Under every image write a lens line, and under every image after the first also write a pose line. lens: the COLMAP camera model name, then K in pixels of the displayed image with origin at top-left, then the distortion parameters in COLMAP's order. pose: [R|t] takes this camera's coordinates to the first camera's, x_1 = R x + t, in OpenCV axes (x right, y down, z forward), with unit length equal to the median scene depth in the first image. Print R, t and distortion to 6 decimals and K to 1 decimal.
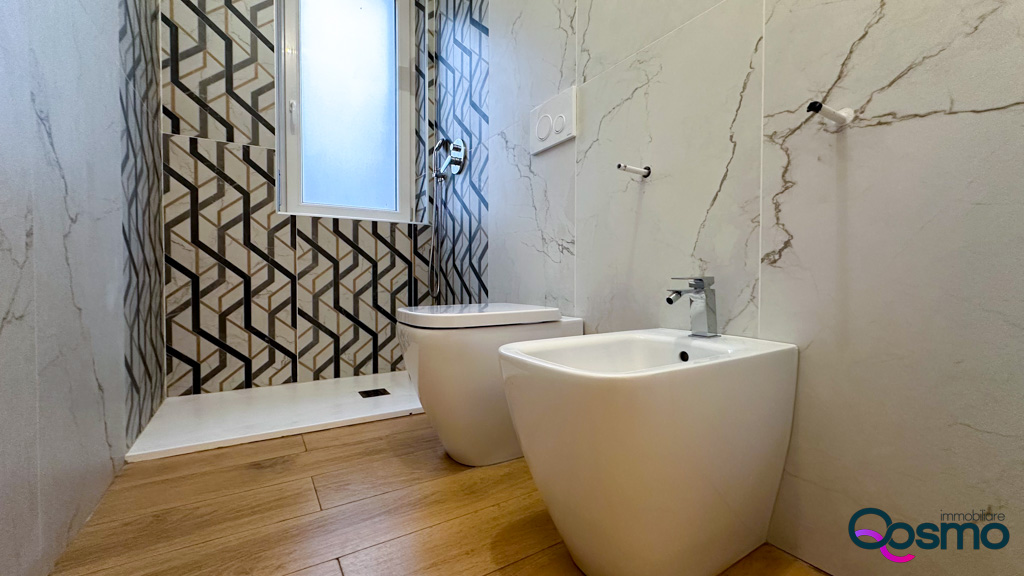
lens RADIAL K [[428.9, 0, 511.3], [0, 428.9, 276.1], [0, 0, 1]] dist [-0.005888, 0.001123]
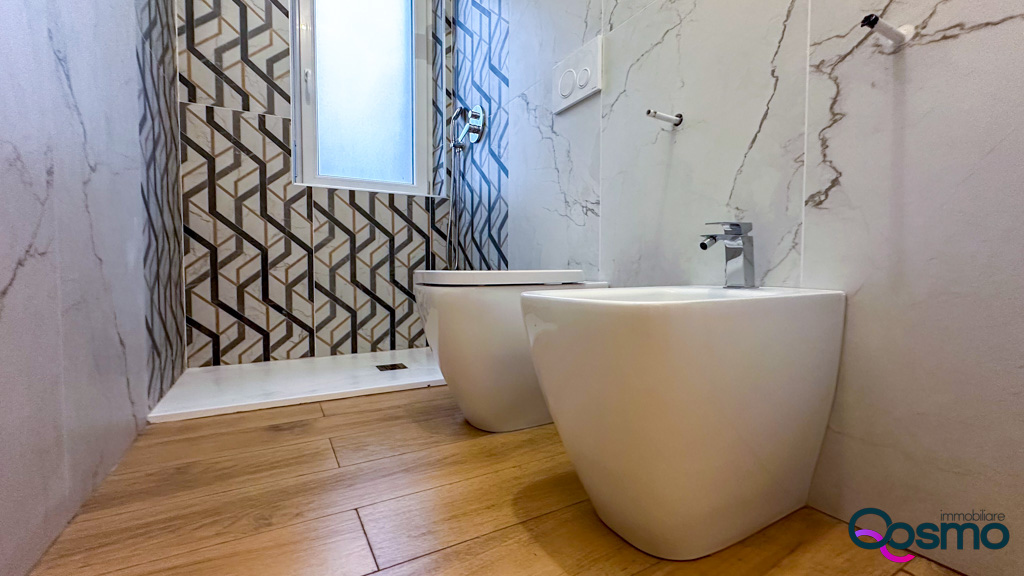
lens RADIAL K [[428.9, 0, 504.6], [0, 428.9, 352.6], [0, 0, 1]] dist [-0.005888, 0.001123]
pose [[0.998929, 0.001355, -0.046253, -0.019092], [-0.000322, 0.999751, 0.022323, 0.244473], [0.046271, -0.022284, 0.998680, 0.037591]]
